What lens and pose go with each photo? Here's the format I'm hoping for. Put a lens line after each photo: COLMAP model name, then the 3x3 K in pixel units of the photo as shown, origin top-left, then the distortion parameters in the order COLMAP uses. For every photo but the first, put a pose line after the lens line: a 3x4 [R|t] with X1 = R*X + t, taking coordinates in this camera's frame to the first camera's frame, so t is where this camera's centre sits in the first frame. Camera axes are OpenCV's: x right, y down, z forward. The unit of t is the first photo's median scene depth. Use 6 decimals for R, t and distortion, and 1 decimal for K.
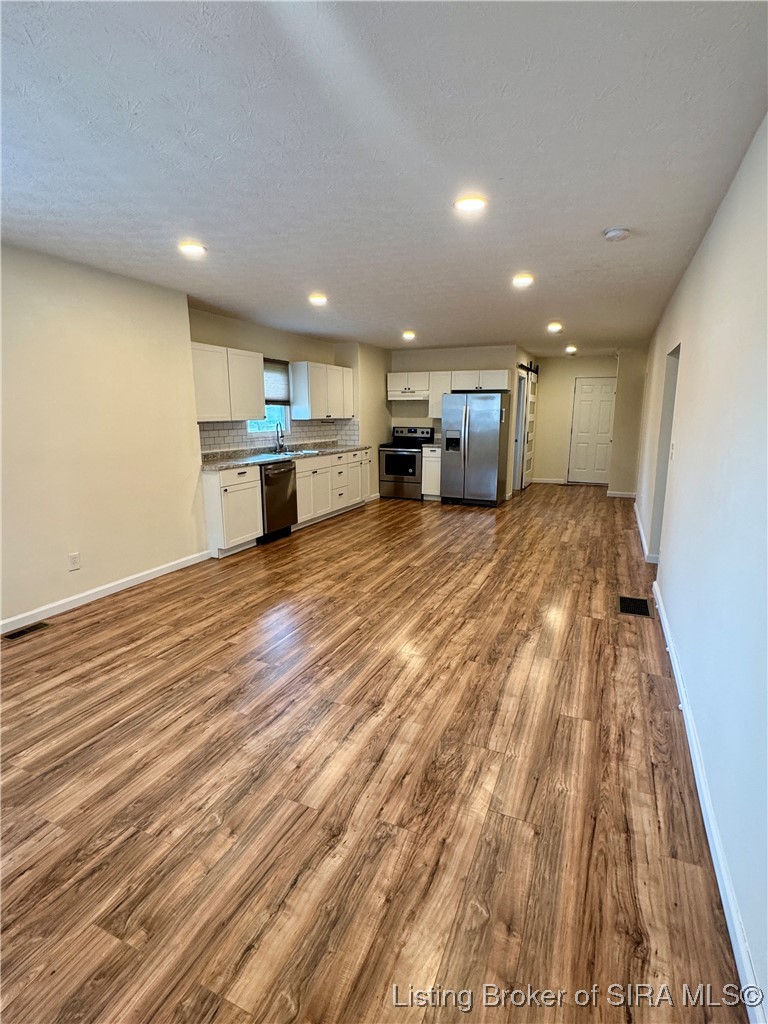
lens RADIAL K [[495.5, 0, 385.5], [0, 495.5, 511.0], [0, 0, 1]] dist [0.000517, 0.000010]
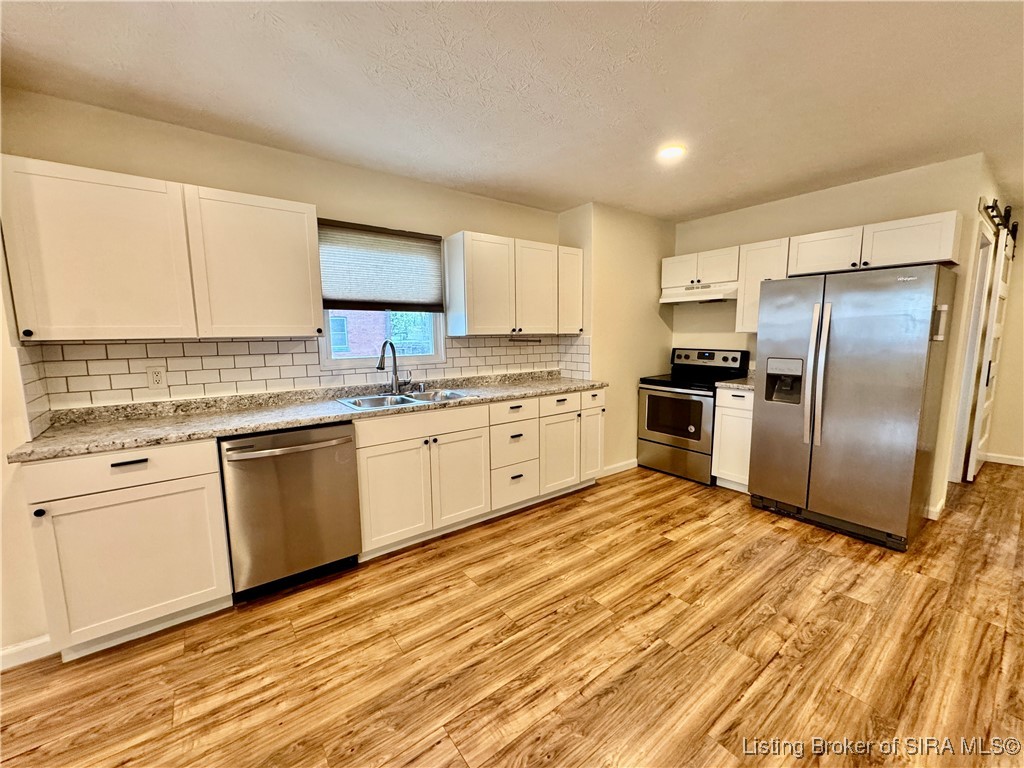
lens RADIAL K [[409.0, 0, 514.2], [0, 409.0, 381.4], [0, 0, 1]] dist [-0.001015, -0.000187]
pose [[0.877263, 0.047563, -0.477647, 0.096664], [-0.084133, 0.994911, -0.055450, -0.097429], [0.472579, 0.088830, 0.876800, 0.541281]]
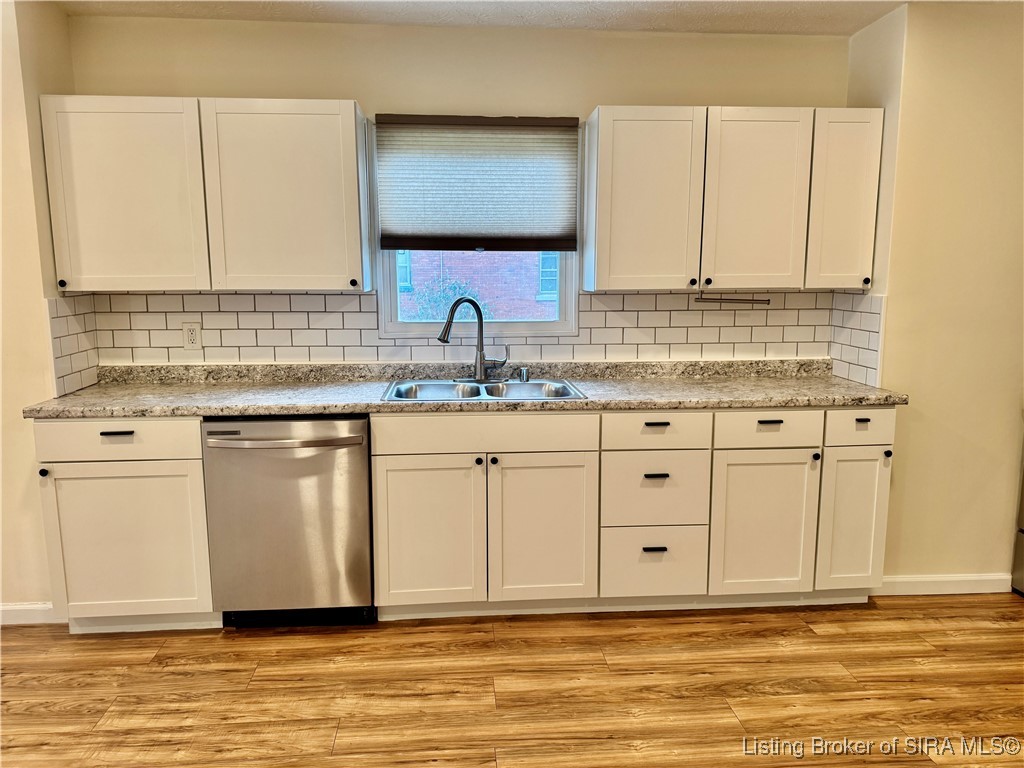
lens RADIAL K [[730.1, 0, 510.5], [0, 730.1, 380.5], [0, 0, 1]] dist [0.033607, -0.045502]
pose [[0.479851, 0.130514, -0.867588, 0.201101], [-0.170212, 0.983934, 0.053875, -0.123751], [0.860681, 0.121822, 0.494356, 0.624699]]
